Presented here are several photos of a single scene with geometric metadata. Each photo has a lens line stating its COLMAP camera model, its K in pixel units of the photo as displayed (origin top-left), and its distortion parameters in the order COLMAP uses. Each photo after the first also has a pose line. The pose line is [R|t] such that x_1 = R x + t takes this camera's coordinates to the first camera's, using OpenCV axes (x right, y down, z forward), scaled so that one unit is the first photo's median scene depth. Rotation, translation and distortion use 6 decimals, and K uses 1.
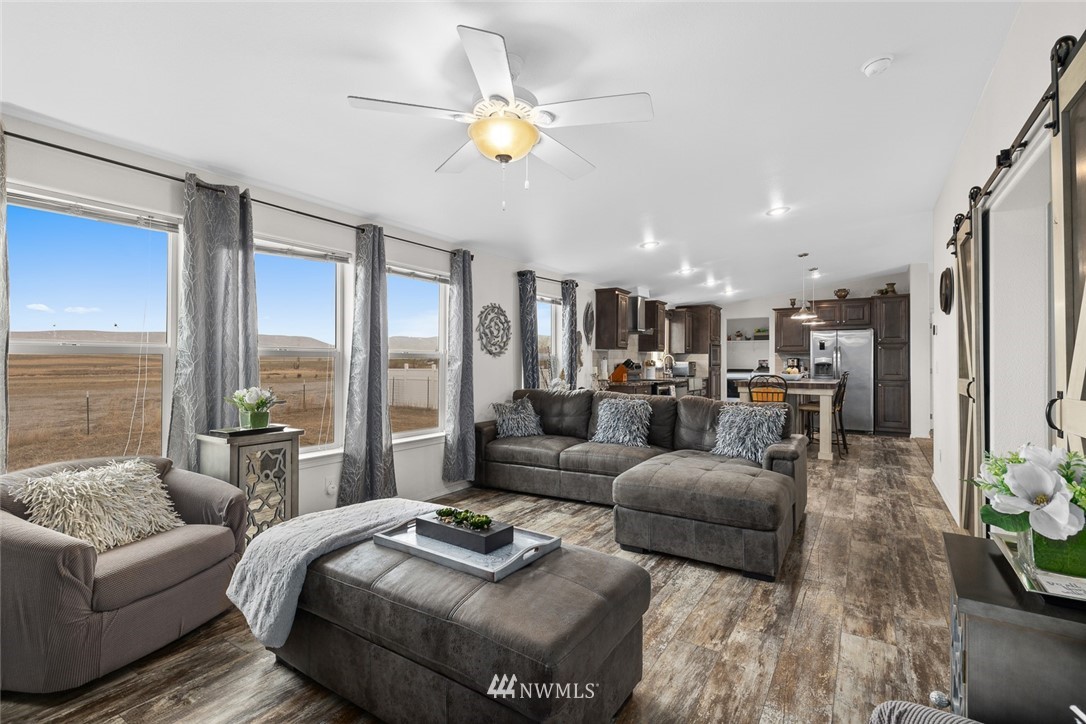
lens RADIAL K [[502.4, 0, 539.7], [0, 502.4, 359.7], [0, 0, 1]] dist [-0.000078, -0.000156]
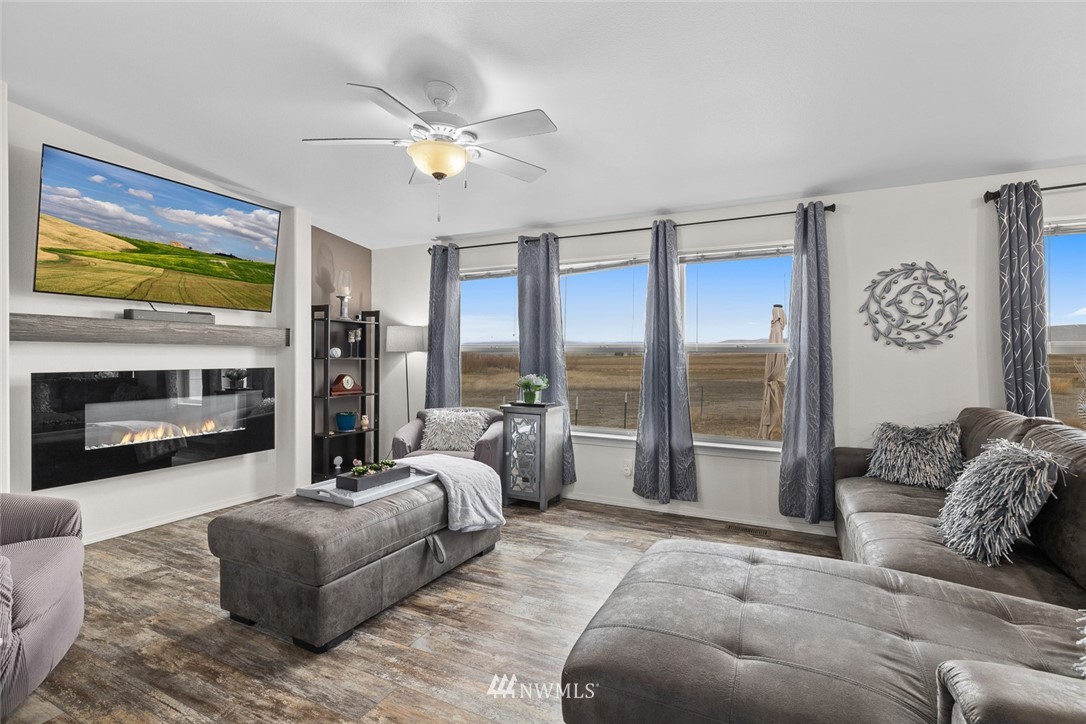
lens RADIAL K [[502.4, 0, 539.7], [0, 502.4, 359.7], [0, 0, 1]] dist [-0.000078, -0.000156]
pose [[0.113860, 0.007385, -0.993469, 0.604088], [0.000559, 0.999972, 0.007498, 0.001926], [0.993497, -0.001409, 0.113853, 0.612900]]
